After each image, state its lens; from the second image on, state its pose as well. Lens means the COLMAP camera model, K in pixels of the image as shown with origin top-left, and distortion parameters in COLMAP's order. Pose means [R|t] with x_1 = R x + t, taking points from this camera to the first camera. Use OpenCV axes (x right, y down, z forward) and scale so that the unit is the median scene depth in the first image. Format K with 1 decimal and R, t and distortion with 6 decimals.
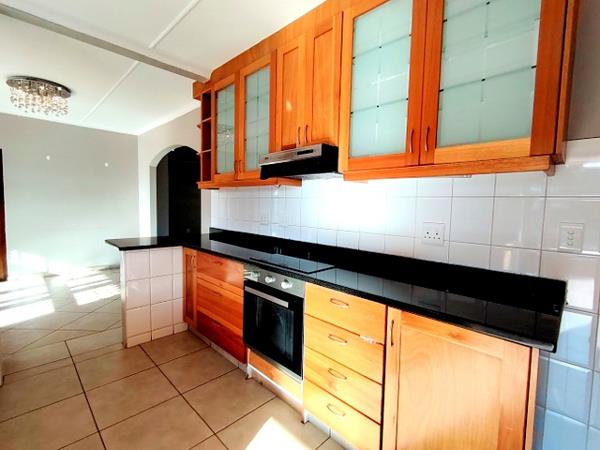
lens RADIAL K [[285.5, 0, 299.4], [0, 285.5, 223.8], [0, 0, 1]] dist [0.003103, -0.000479]
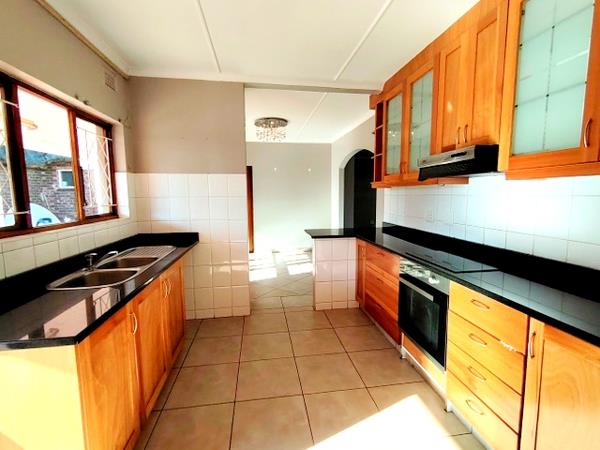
lens RADIAL K [[285.5, 0, 299.4], [0, 285.5, 223.8], [0, 0, 1]] dist [0.003103, -0.000479]
pose [[0.799695, 0.033824, -0.599453, 0.157396], [-0.014492, 0.999208, 0.037048, -0.028302], [0.600232, -0.020940, 0.799552, -0.138250]]
